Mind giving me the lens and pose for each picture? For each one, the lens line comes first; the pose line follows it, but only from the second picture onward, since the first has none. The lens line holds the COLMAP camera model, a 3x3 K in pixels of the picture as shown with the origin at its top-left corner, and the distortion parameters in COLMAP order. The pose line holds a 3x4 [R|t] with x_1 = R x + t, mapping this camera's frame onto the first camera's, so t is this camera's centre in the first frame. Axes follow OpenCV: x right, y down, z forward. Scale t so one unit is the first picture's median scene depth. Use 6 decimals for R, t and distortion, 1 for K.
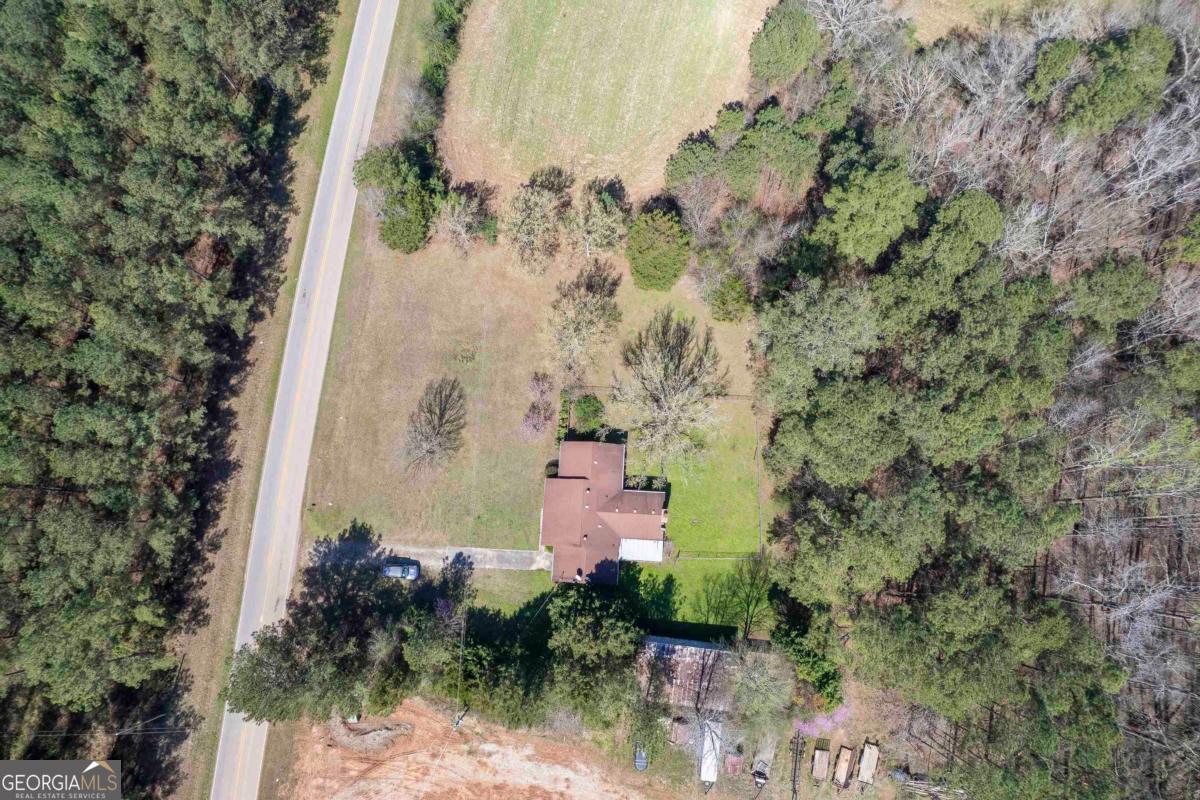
lens RADIAL K [[765.5, 0, 600.1], [0, 765.5, 399.0], [0, 0, 1]] dist [-0.044495, -0.000860]
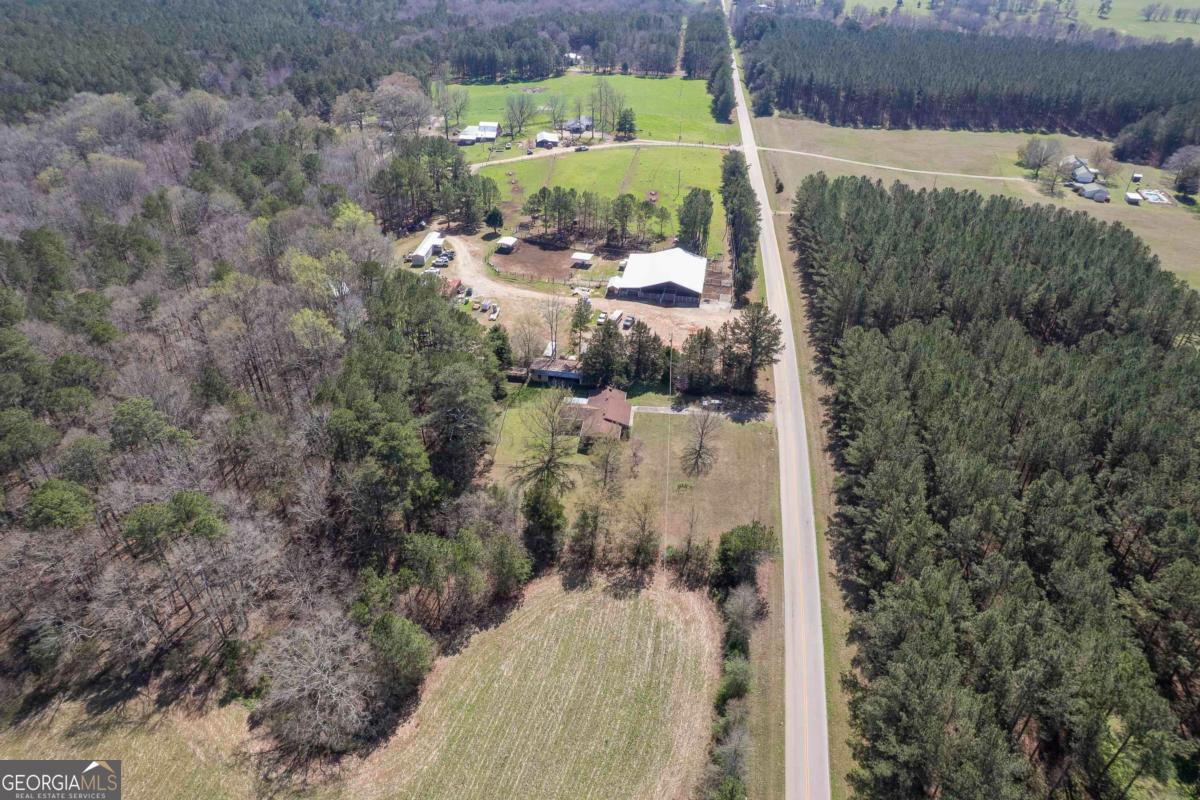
lens RADIAL K [[765.5, 0, 601.0], [0, 765.5, 400.8], [0, 0, 1]] dist [-0.044495, -0.000860]
pose [[-0.998697, -0.032687, 0.039200, -0.072113], [0.049060, -0.402910, 0.913924, -1.350643], [-0.014080, 0.914656, 0.403989, 0.268806]]
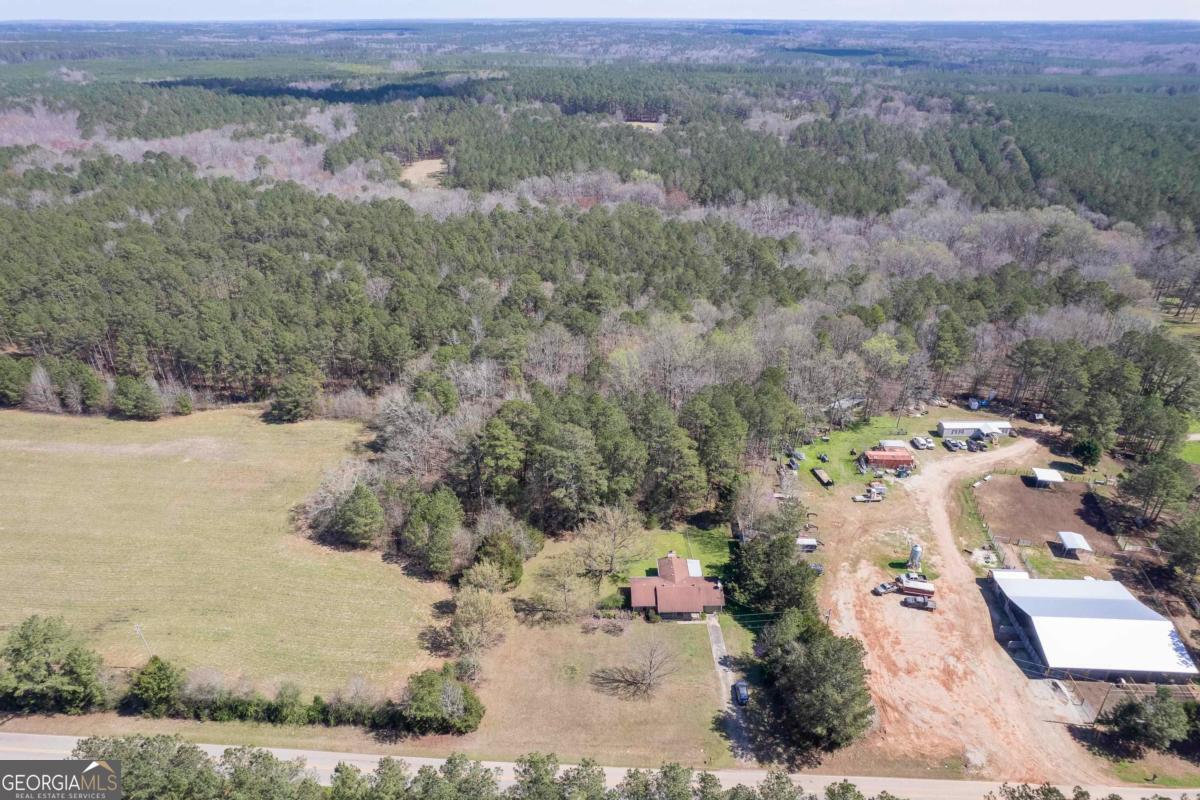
lens RADIAL K [[771.1, 0, 600.9], [0, 771.1, 399.9], [0, 0, 1]] dist [-0.057746, -0.001034]
pose [[-0.070142, -0.445885, 0.892338, -1.148053], [0.982424, 0.124244, 0.139306, -0.248056], [-0.172982, 0.886425, 0.429333, 0.030761]]
